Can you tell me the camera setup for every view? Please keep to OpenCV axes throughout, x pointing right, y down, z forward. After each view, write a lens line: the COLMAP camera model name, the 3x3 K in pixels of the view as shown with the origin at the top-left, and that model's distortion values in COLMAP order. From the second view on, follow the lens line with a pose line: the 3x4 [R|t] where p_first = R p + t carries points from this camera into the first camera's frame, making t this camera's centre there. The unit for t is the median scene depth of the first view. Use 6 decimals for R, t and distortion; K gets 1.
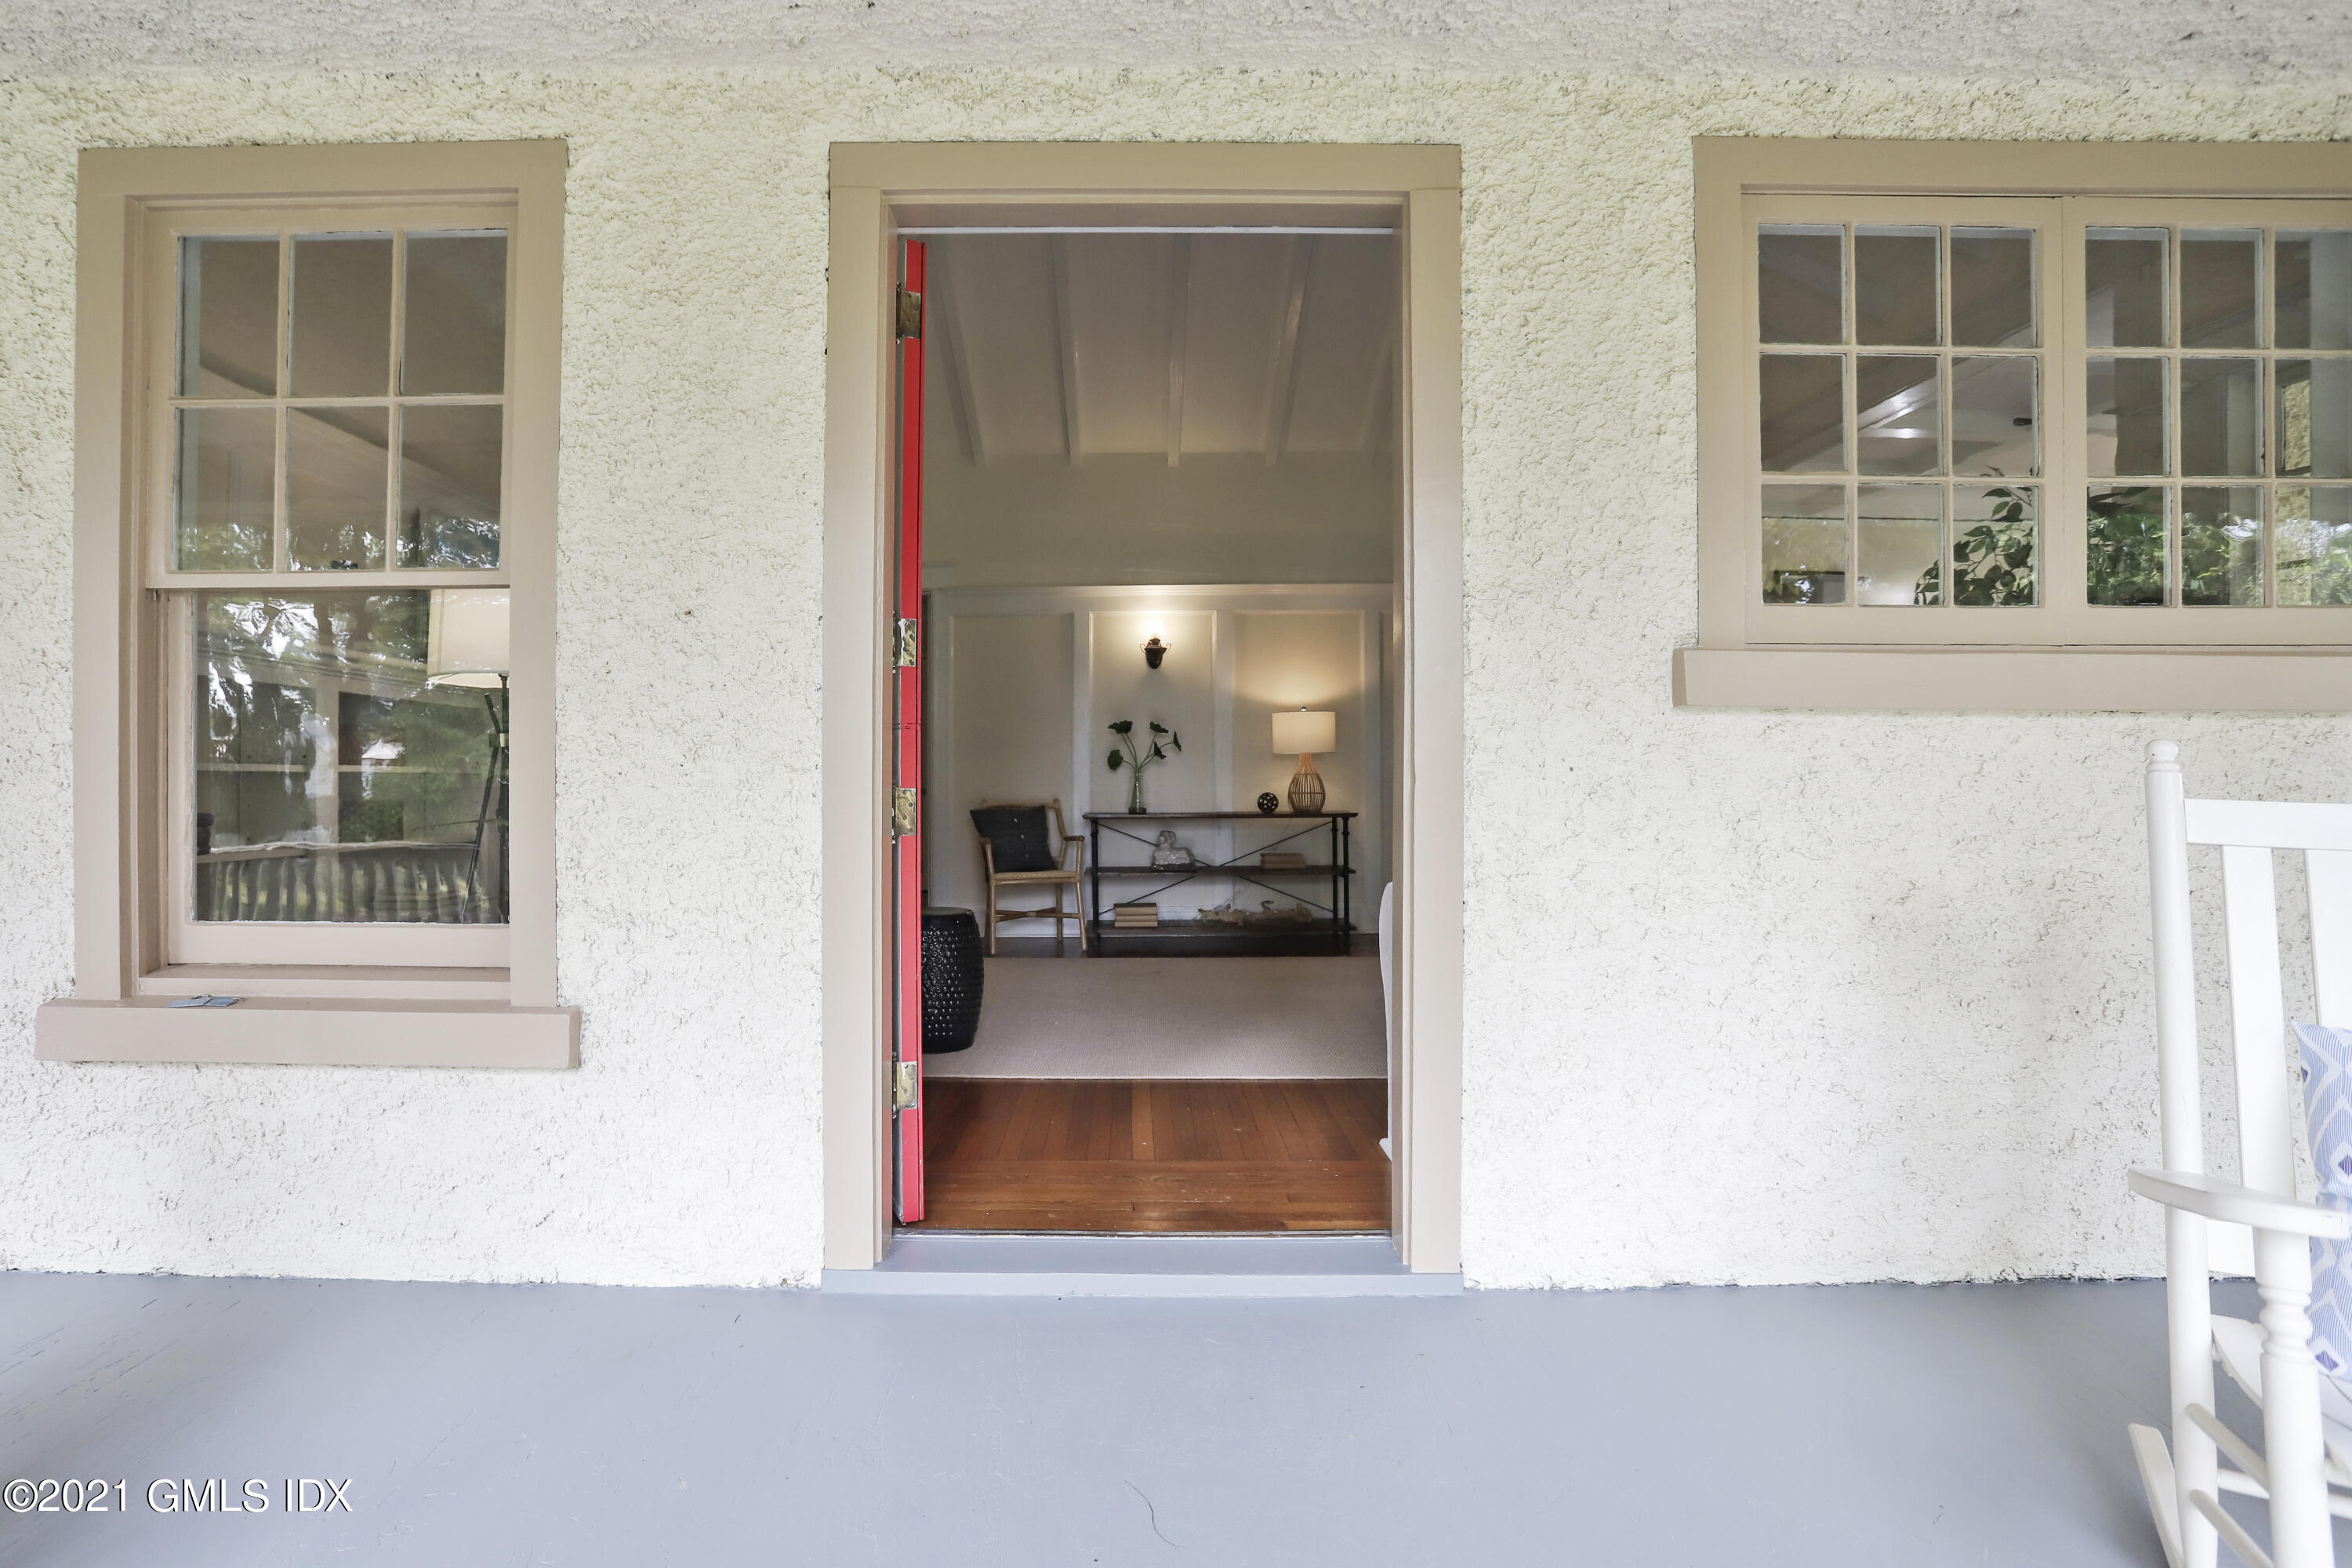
lens RADIAL K [[1136.5, 0, 1183.0], [0, 1136.5, 792.7], [0, 0, 1]] dist [-0.032742, 0.005890]
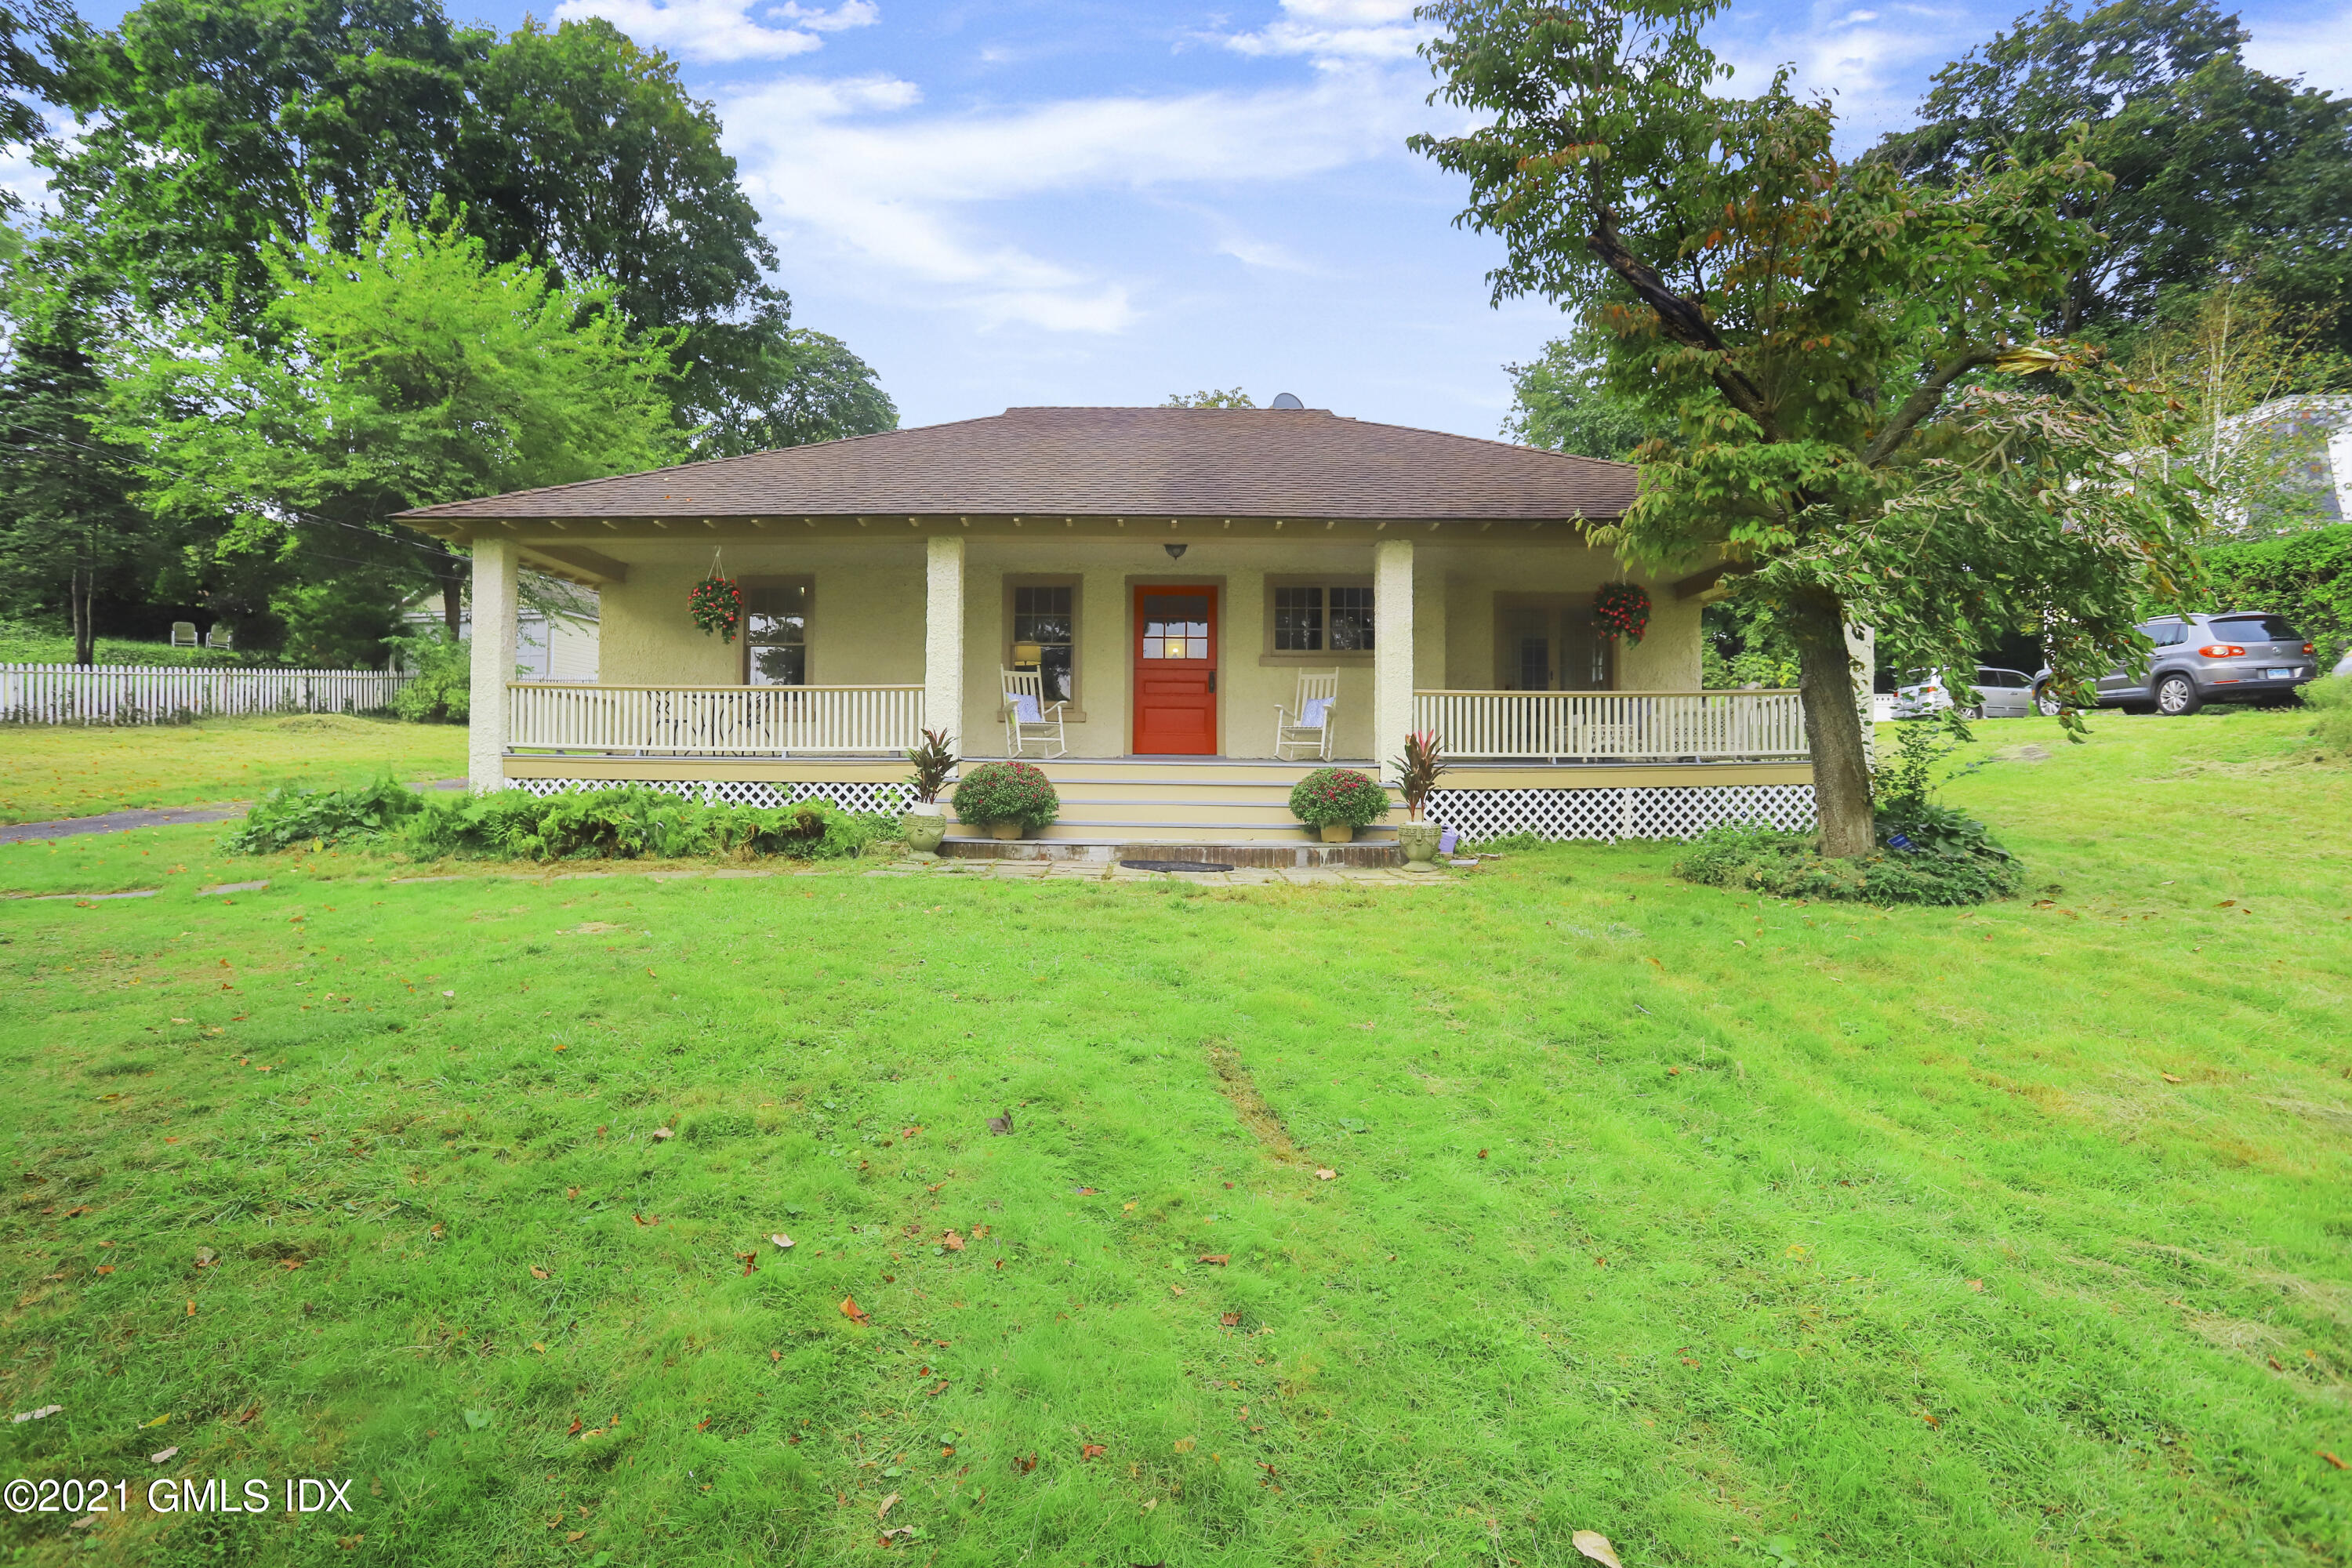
lens RADIAL K [[1136.5, 0, 1166.6], [0, 1136.5, 790.6], [0, 0, 1]] dist [-0.032742, 0.005890]
pose [[0.999931, 0.005425, -0.010395, -0.012059], [-0.005556, 0.999905, -0.012614, 0.703841], [0.010325, 0.012671, 0.999866, -5.328452]]
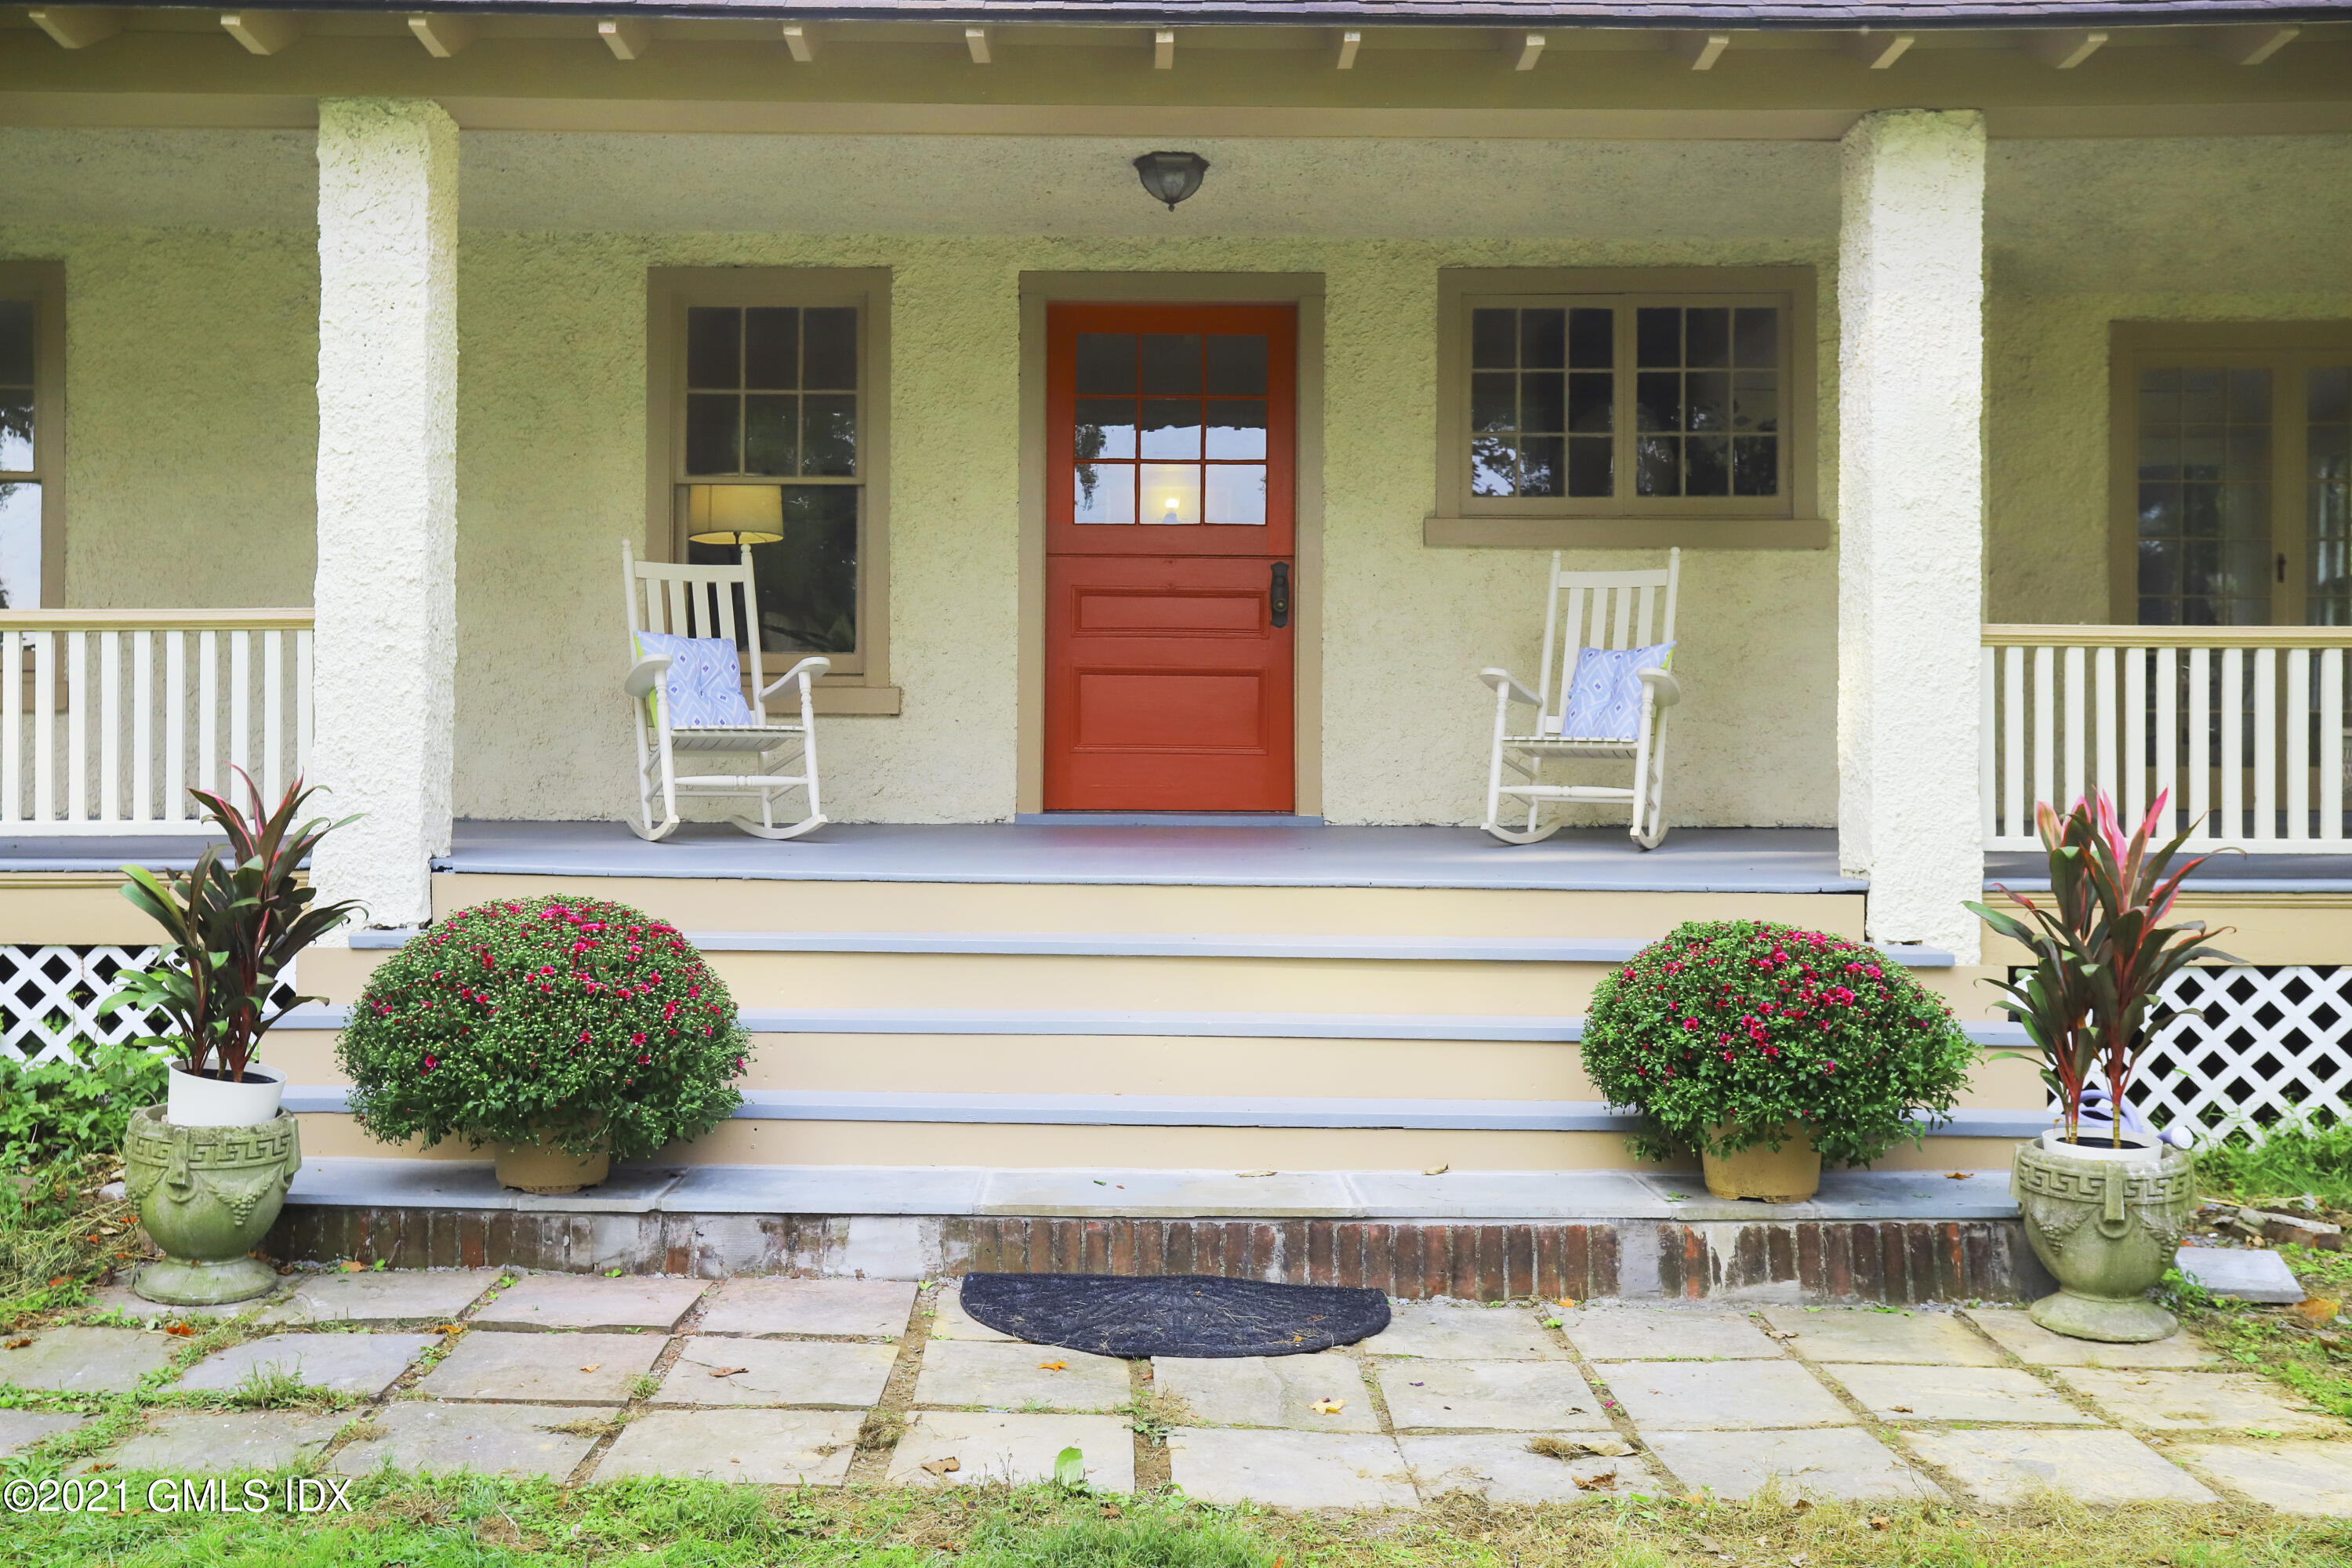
lens RADIAL K [[2453.6, 0, 1174.6], [0, 2453.6, 783.6], [0, 0, 1]] dist [0.094912, 0.000000]
pose [[0.999987, 0.003565, -0.003578, -0.009750], [-0.003650, 0.999703, -0.024079, 0.474203], [0.003491, 0.024092, 0.999704, -3.529686]]
